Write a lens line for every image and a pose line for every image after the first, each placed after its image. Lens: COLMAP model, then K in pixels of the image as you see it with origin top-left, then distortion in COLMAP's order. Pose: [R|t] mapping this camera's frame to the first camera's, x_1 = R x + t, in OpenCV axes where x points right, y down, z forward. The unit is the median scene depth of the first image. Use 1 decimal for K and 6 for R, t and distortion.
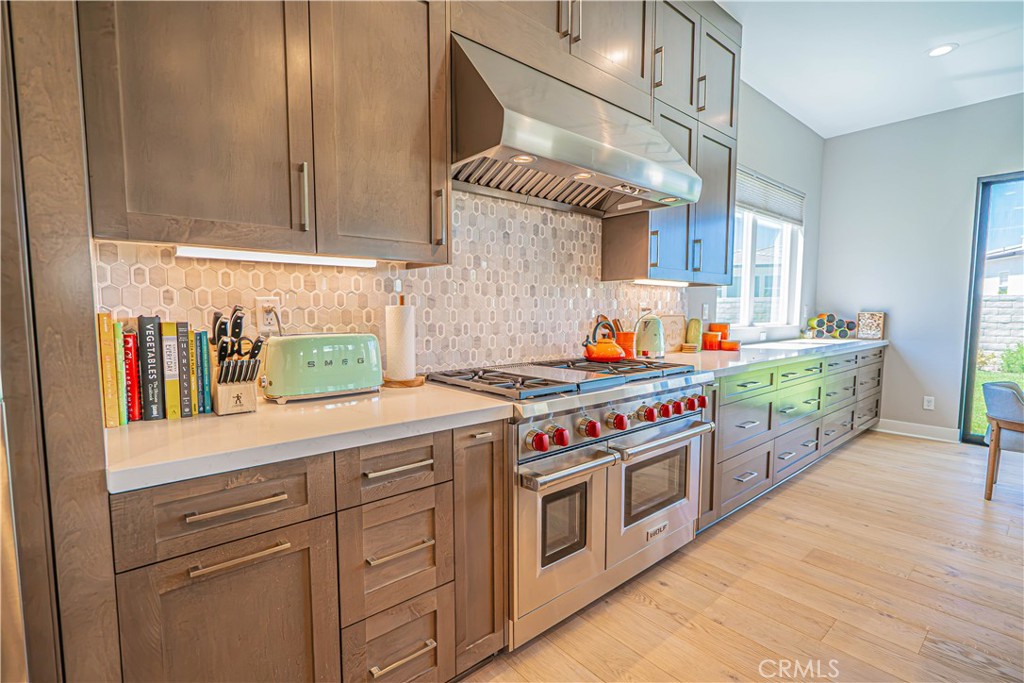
lens RADIAL K [[467.1, 0, 510.4], [0, 467.1, 349.8], [0, 0, 1]] dist [-0.009813, 0.003529]
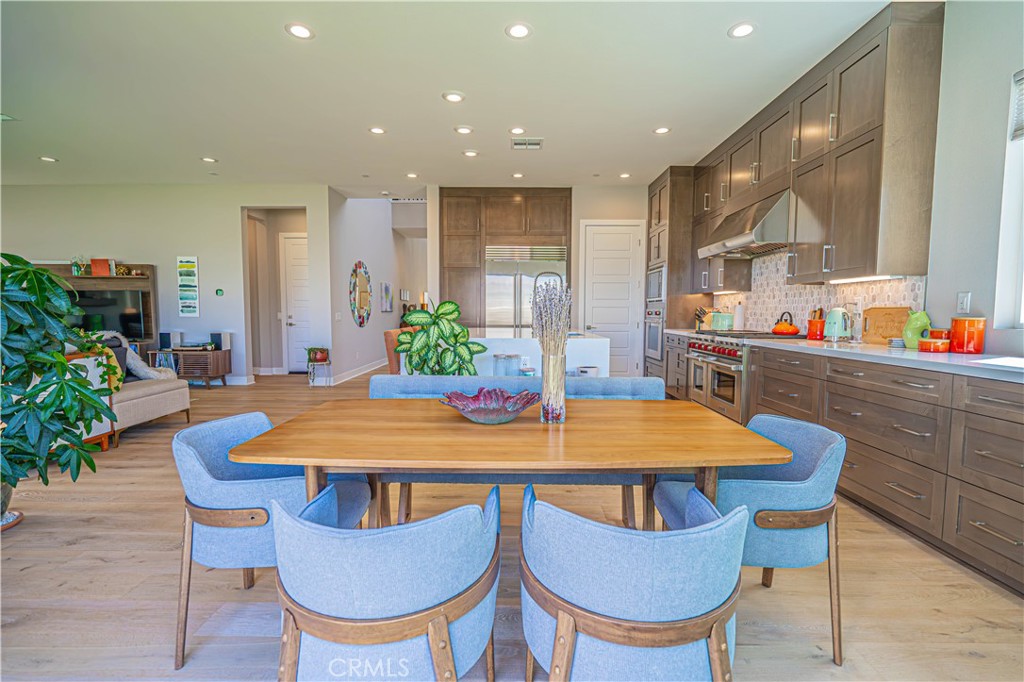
lens RADIAL K [[467.1, 0, 517.7], [0, 467.1, 345.1], [0, 0, 1]] dist [-0.009813, 0.003529]
pose [[-0.633735, 0.052993, -0.771733, 2.235497], [-0.069151, 0.989775, 0.124752, -0.087157], [0.770454, 0.132426, -0.623590, 1.371215]]
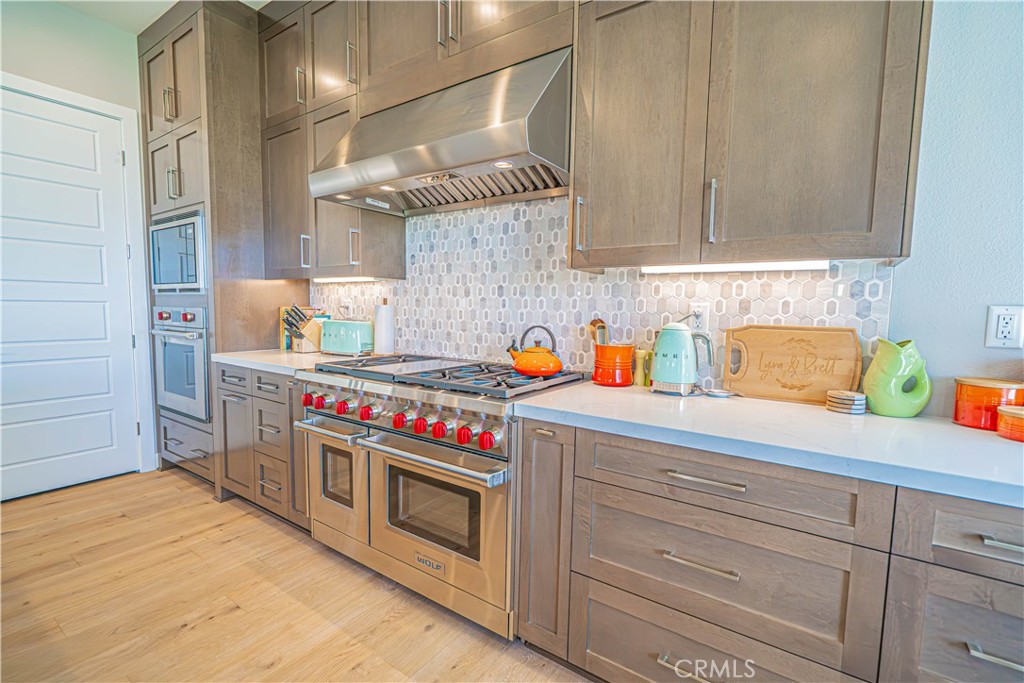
lens RADIAL K [[467.1, 0, 507.2], [0, 467.1, 343.9], [0, 0, 1]] dist [-0.009813, 0.003529]
pose [[0.261792, 0.084139, -0.961450, 1.011836], [-0.098860, 0.993290, 0.060008, -0.075925], [0.960048, 0.079339, 0.268353, 0.759141]]
